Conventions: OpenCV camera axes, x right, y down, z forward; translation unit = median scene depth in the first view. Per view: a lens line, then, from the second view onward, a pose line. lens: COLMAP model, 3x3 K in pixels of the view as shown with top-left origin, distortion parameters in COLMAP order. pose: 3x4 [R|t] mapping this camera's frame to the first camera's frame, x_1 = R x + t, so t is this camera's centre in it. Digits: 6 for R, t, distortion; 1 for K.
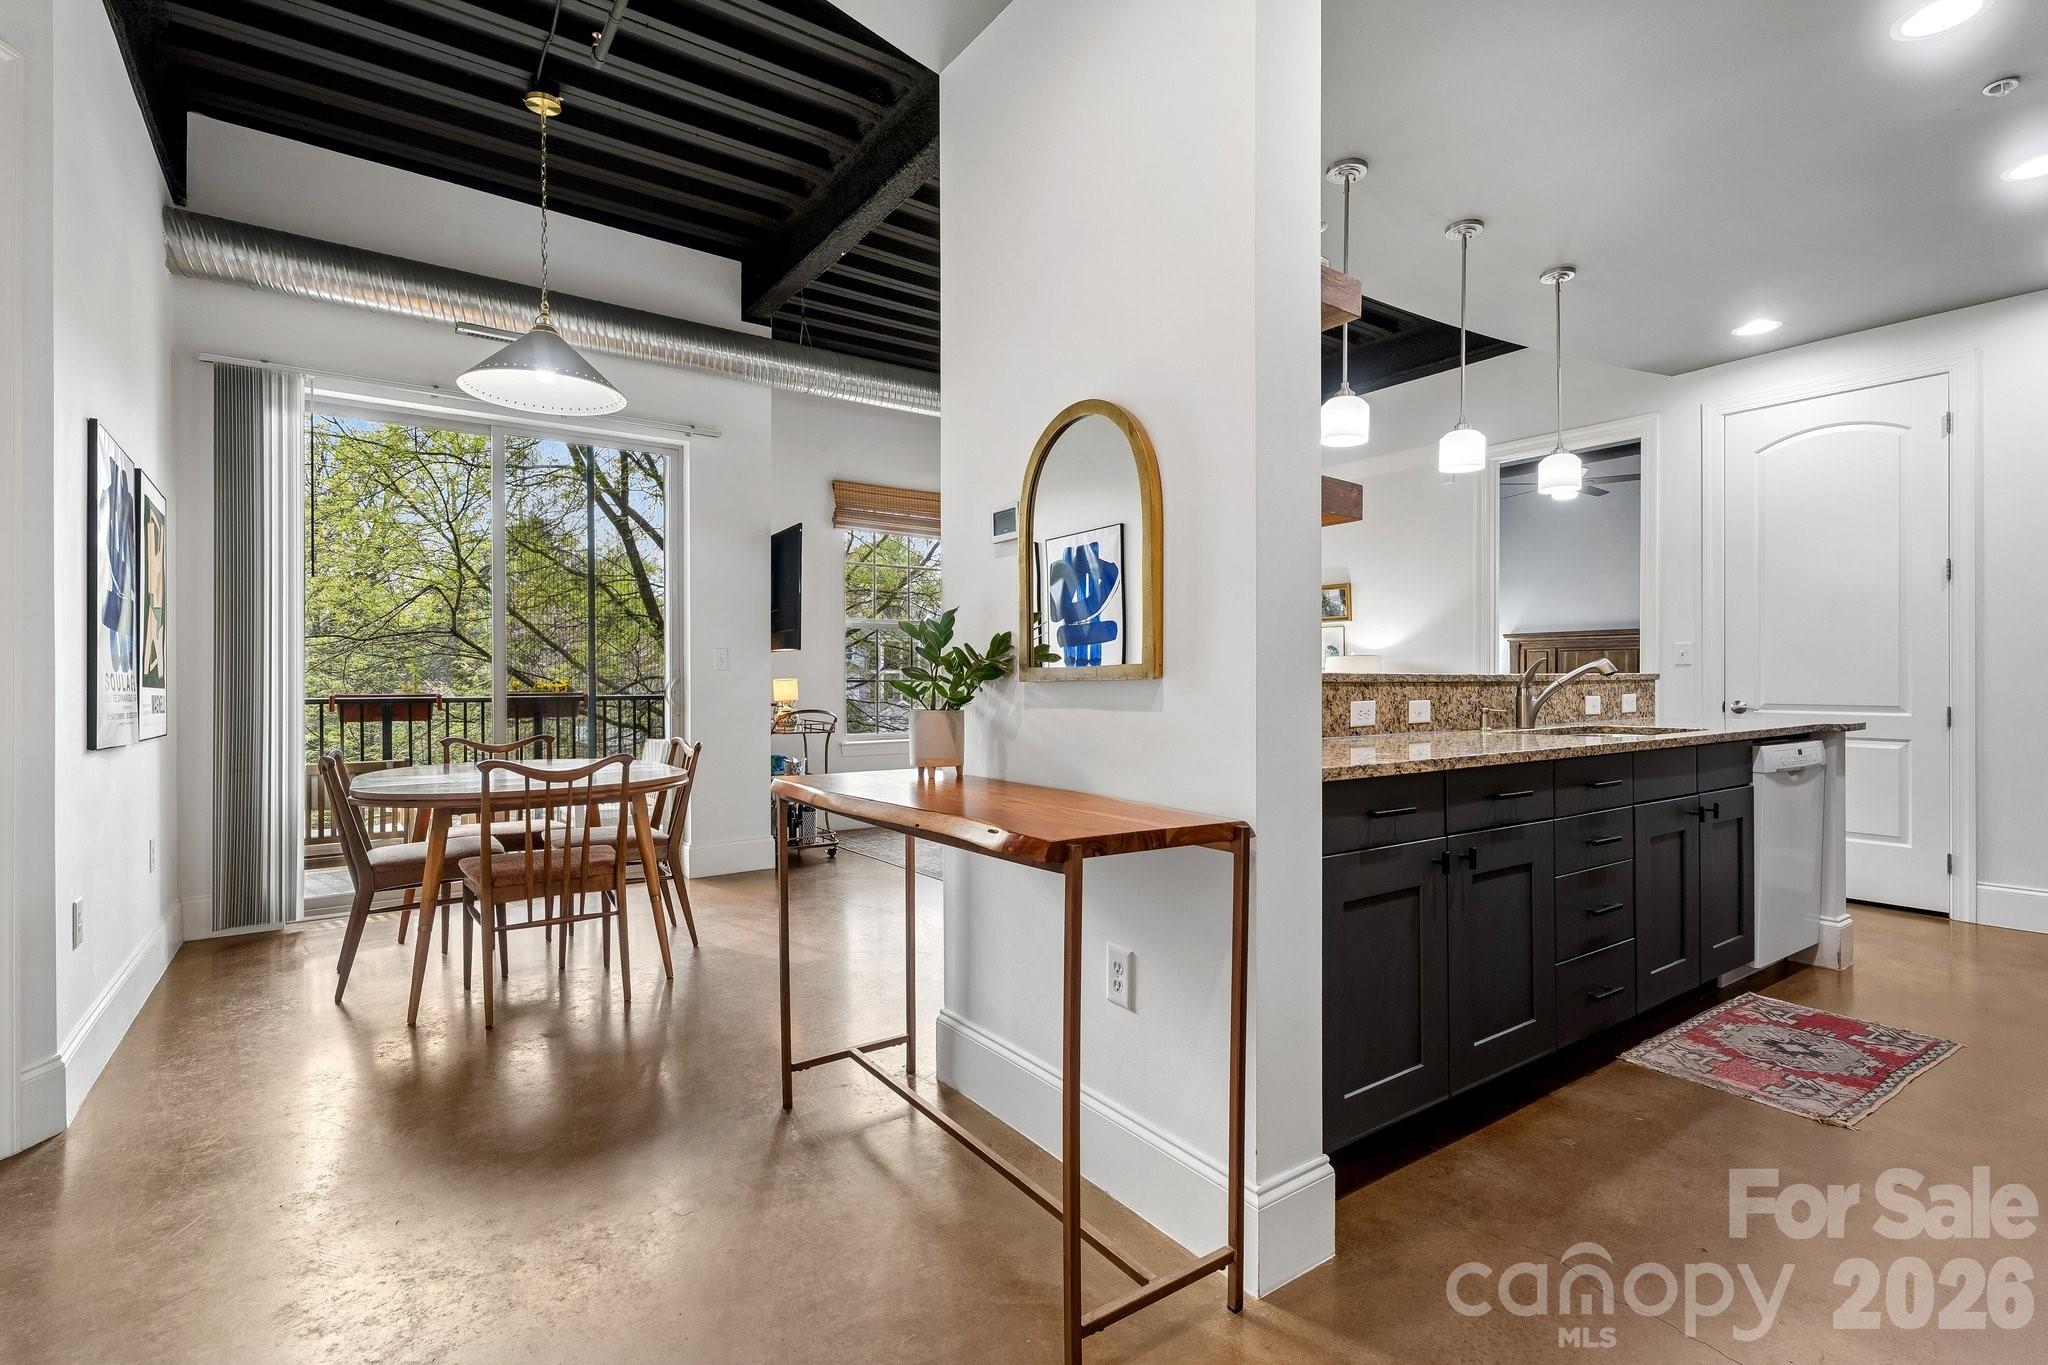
lens RADIAL K [[957.6, 0, 1026.0], [0, 957.6, 675.1], [0, 0, 1]] dist [0.001431, 0.003304]
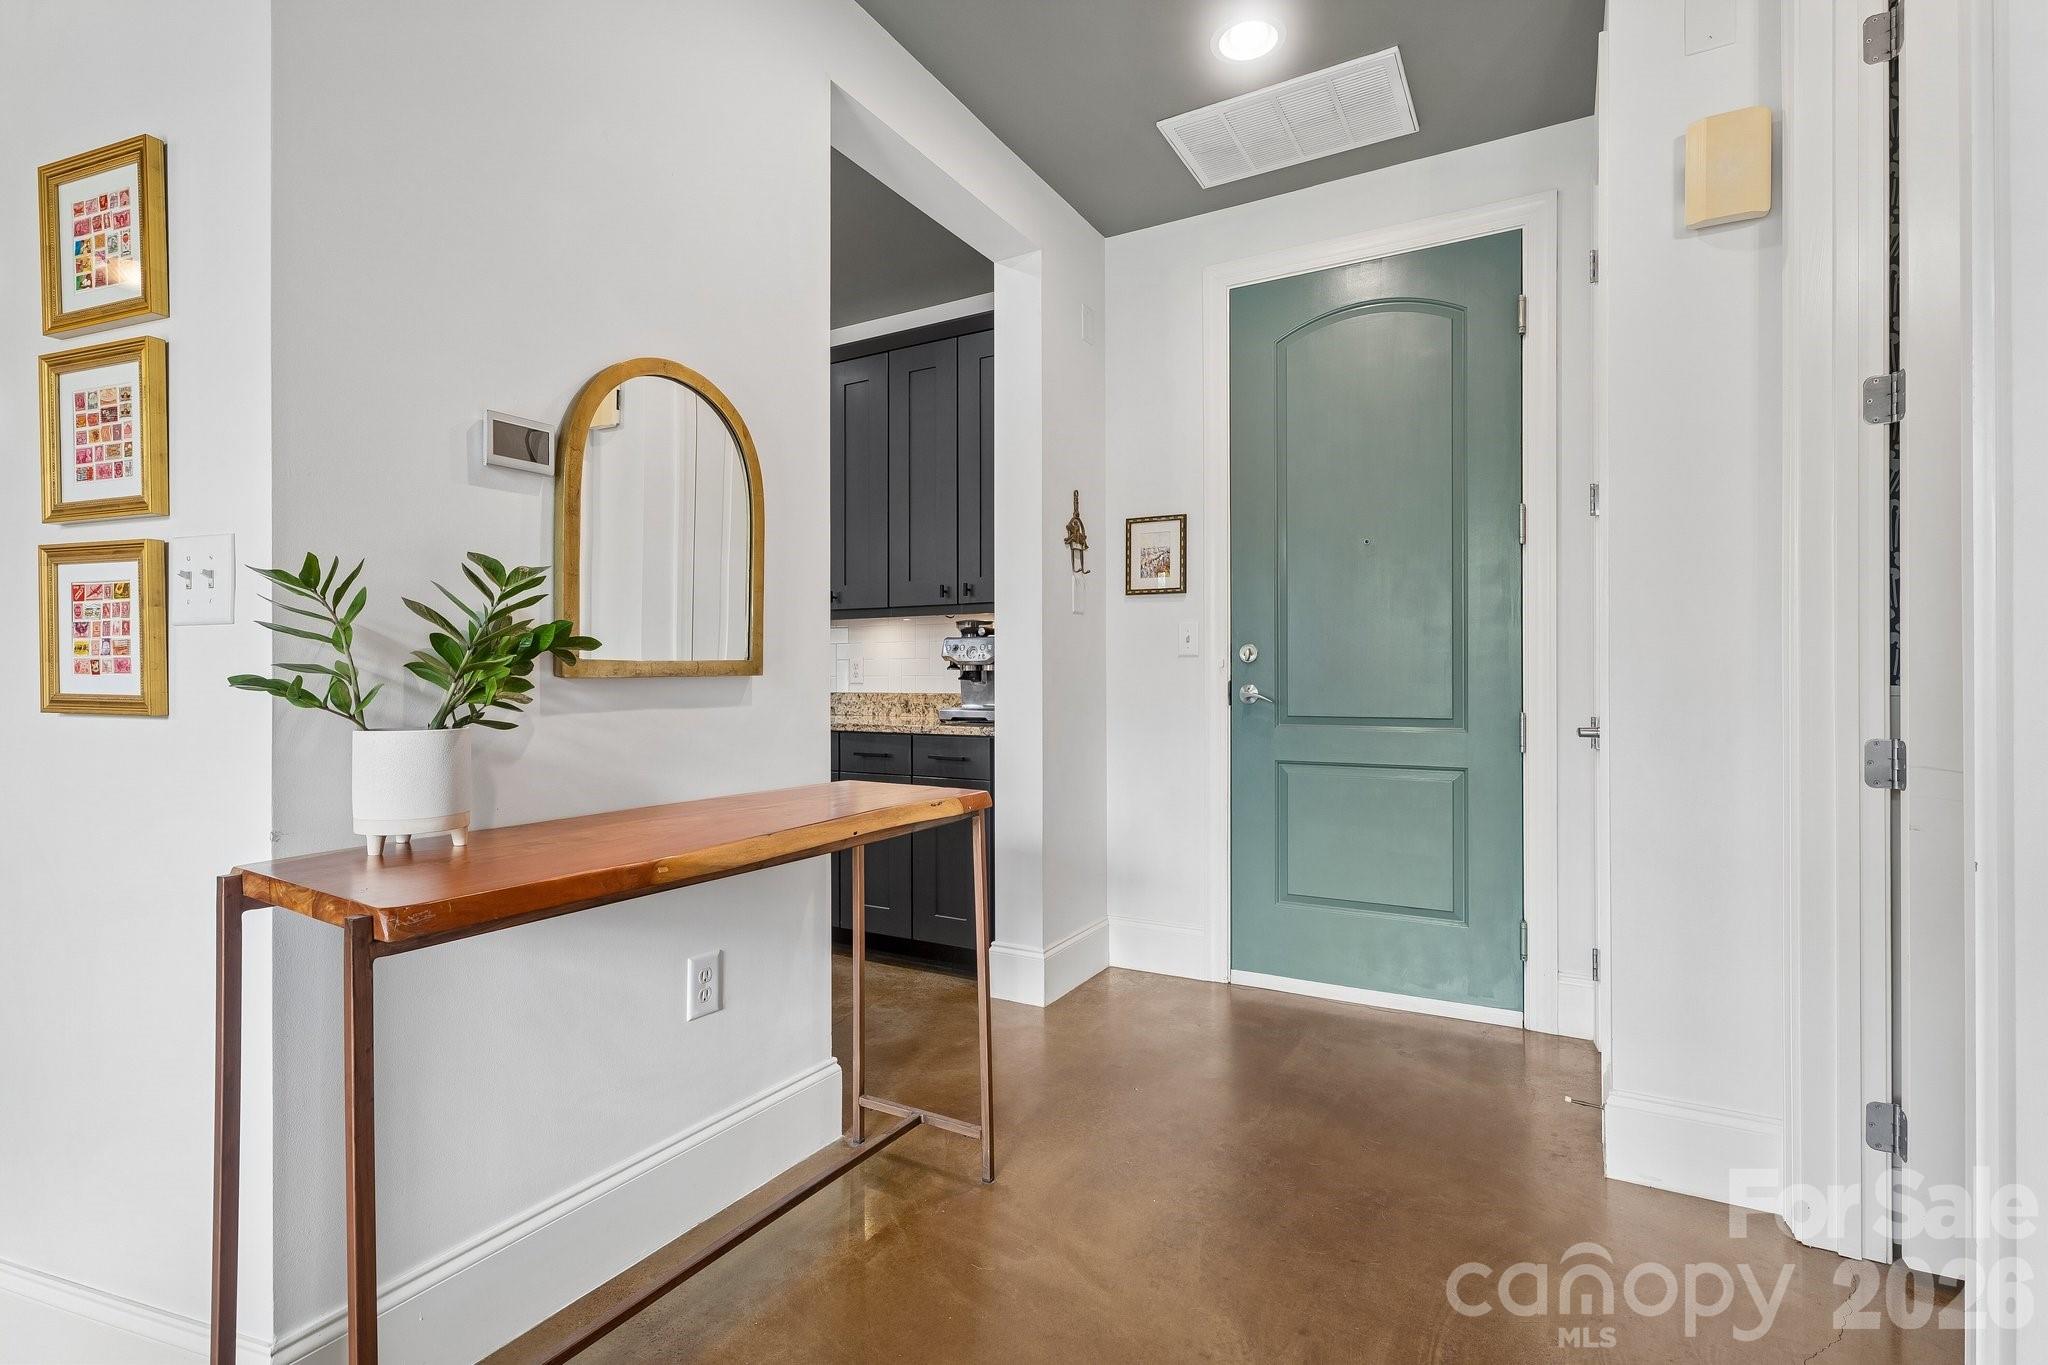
lens RADIAL K [[957.6, 0, 1019.9], [0, 957.6, 685.3], [0, 0, 1]] dist [0.001431, 0.003304]
pose [[-0.349332, -0.004304, 0.936989, -0.516504], [-0.002739, 0.999990, 0.003572, 0.006119], [-0.936995, -0.001319, -0.349340, 0.590511]]
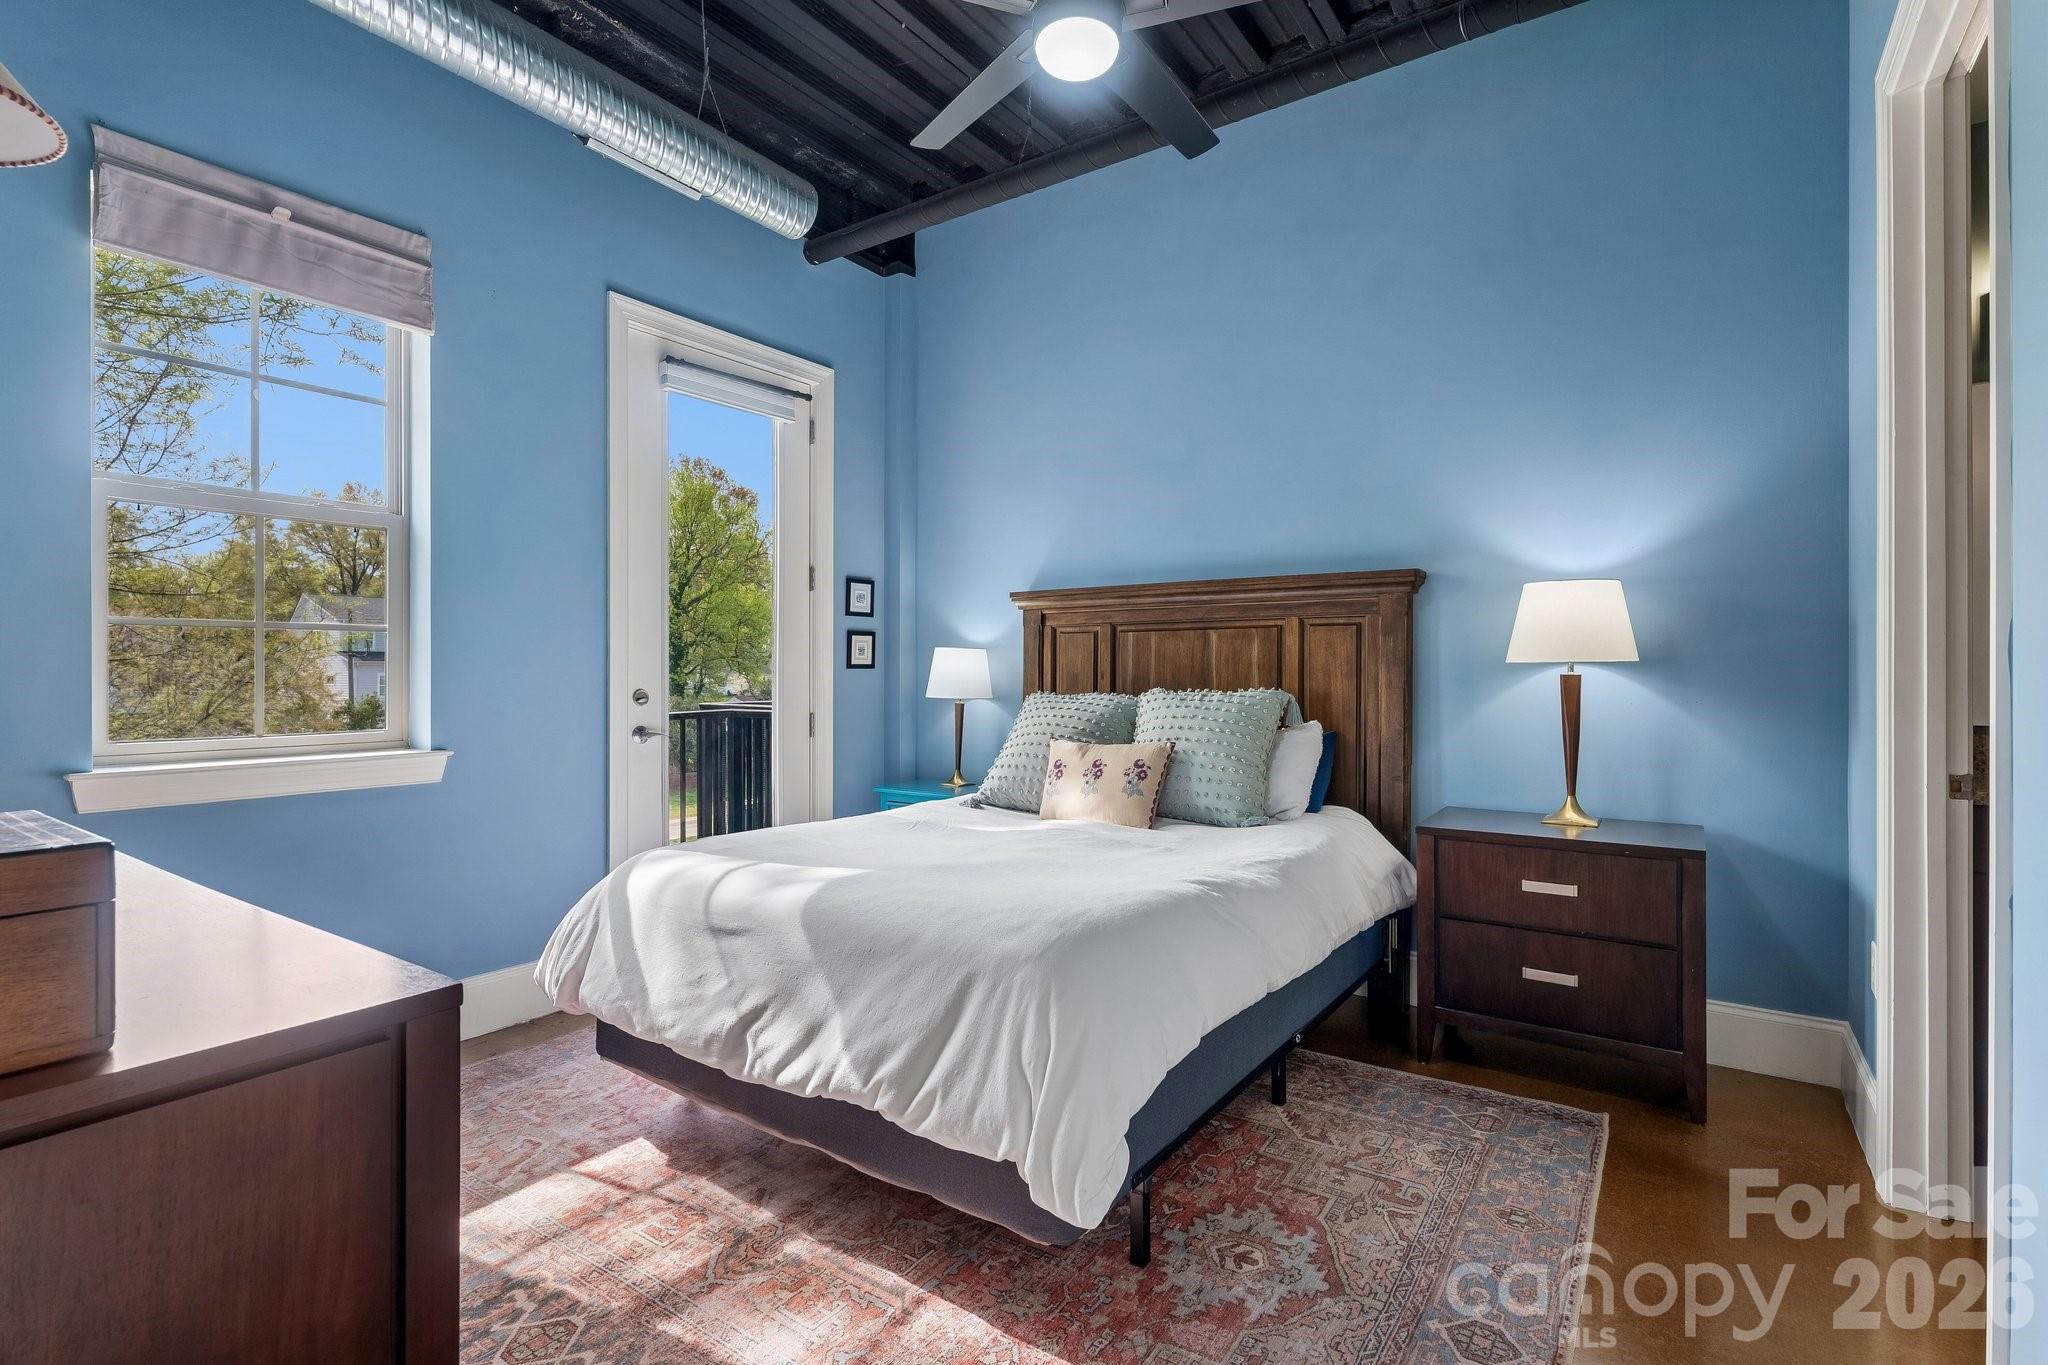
lens RADIAL K [[957.6, 0, 1024.1], [0, 957.6, 674.8], [0, 0, 1]] dist [0.001431, 0.003304]
pose [[0.942157, -0.001720, 0.335167, 1.081942], [0.000161, 0.999989, 0.004680, -0.022622], [-0.335171, -0.004356, 0.942147, 1.770064]]
